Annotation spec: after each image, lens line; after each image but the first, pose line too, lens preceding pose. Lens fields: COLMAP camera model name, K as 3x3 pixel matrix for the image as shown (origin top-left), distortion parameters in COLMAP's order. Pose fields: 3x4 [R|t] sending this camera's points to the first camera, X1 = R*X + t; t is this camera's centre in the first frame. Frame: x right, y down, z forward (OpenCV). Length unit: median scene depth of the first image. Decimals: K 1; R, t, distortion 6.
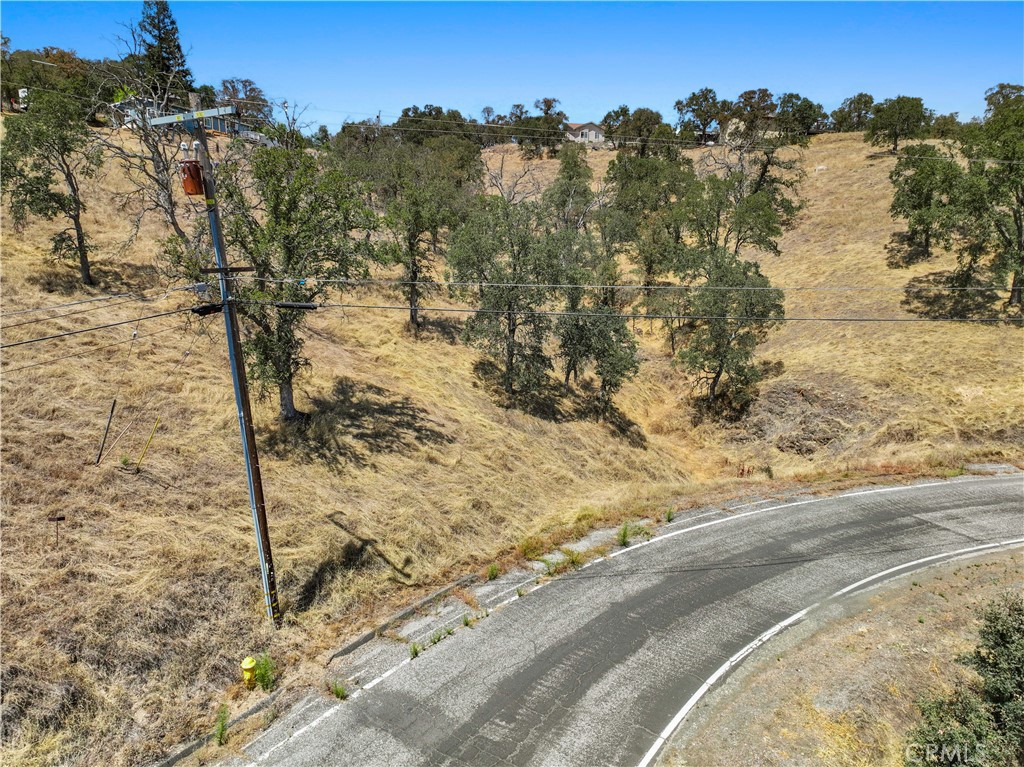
lens RADIAL K [[718.7, 0, 516.3], [0, 718.7, 385.4], [0, 0, 1]] dist [0.002415, -0.004319]
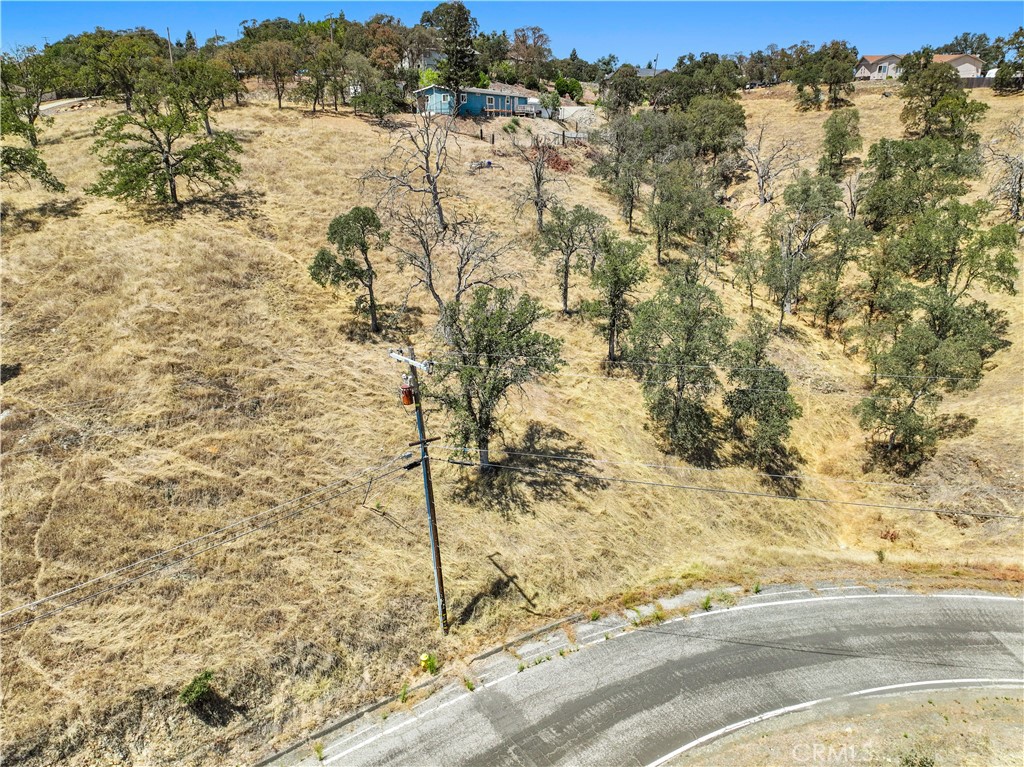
lens RADIAL K [[718.7, 0, 515.6], [0, 718.7, 383.1], [0, 0, 1]] dist [0.002415, -0.004319]
pose [[0.928000, 0.118890, -0.353102, 0.259164], [-0.075179, 0.987979, 0.135073, -0.364456], [0.364916, -0.098802, 0.925783, -0.332833]]
